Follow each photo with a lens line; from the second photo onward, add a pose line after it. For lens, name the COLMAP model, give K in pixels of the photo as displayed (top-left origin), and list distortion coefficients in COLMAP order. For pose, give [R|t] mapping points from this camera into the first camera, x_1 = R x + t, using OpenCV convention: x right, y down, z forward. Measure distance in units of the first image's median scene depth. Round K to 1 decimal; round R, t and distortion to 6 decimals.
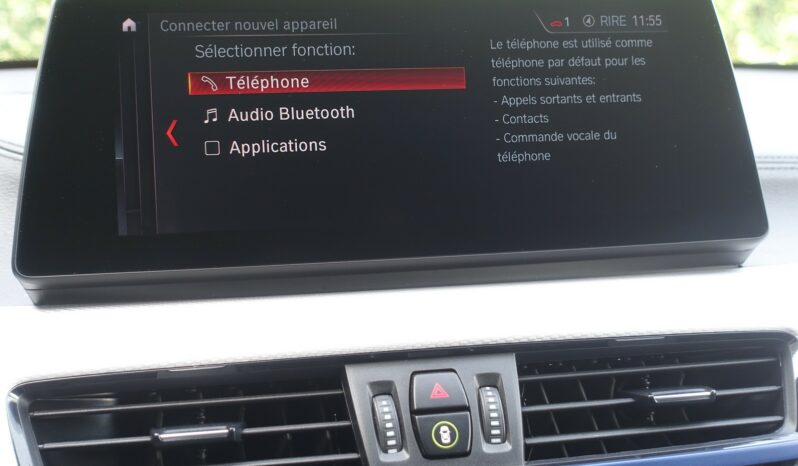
lens RADIAL K [[1018.1, 0, 395.3], [0, 1018.1, 231.2], [0, 0, 1]] dist [-0.036907, 0.000000]
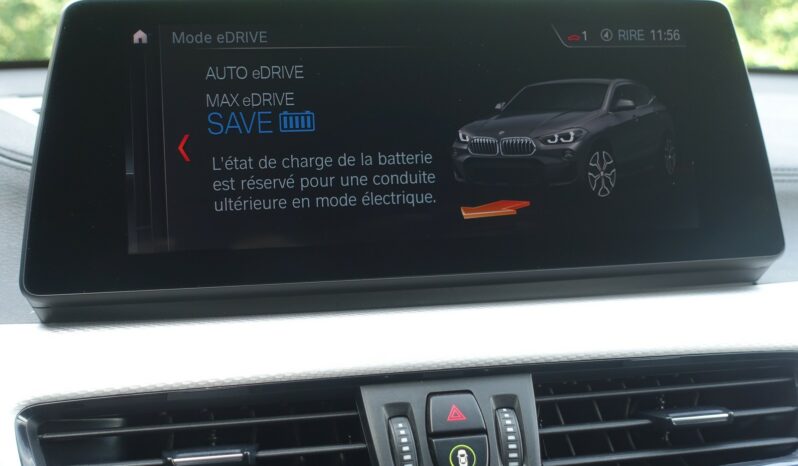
lens RADIAL K [[1018.1, 0, 400.7], [0, 1018.1, 234.7], [0, 0, 1]] dist [-0.036907, 0.000000]
pose [[0.999799, 0.006709, 0.018883, -0.029364], [-0.006955, 0.999891, 0.013007, -0.027595], [-0.018794, -0.013136, 0.999737, 0.017962]]
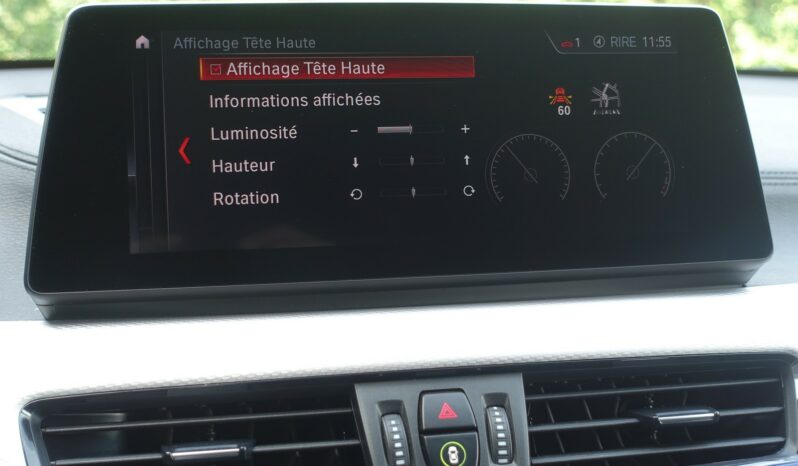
lens RADIAL K [[1018.1, 0, 400.4], [0, 1018.1, 235.2], [0, 0, 1]] dist [-0.036907, 0.000000]
pose [[0.999847, 0.013058, 0.011643, -0.017228], [-0.013264, 0.999754, 0.017765, -0.034139], [-0.011408, -0.017917, 0.999774, -0.007357]]
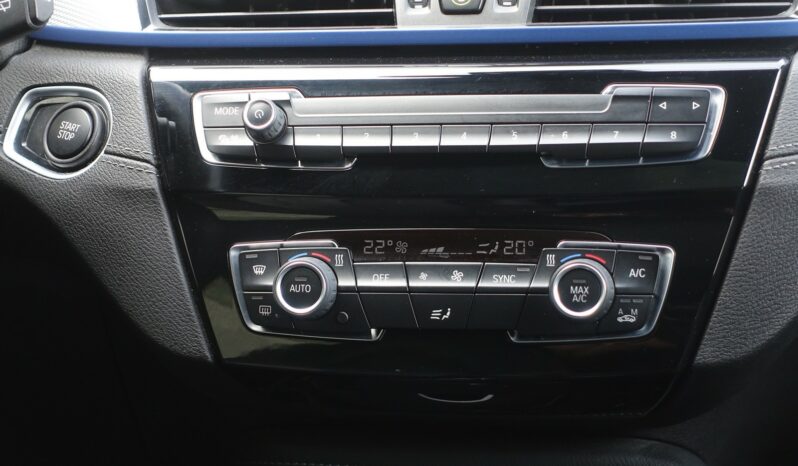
lens RADIAL K [[1837.3, 0, 402.7], [0, 1837.3, 232.5], [0, 0, 1]] dist [-0.103287, 0.000000]
pose [[0.932455, 0.074382, -0.353546, 0.722307], [-0.021516, 0.988273, 0.151175, 0.145612], [0.360645, -0.133357, 0.923120, -0.975183]]
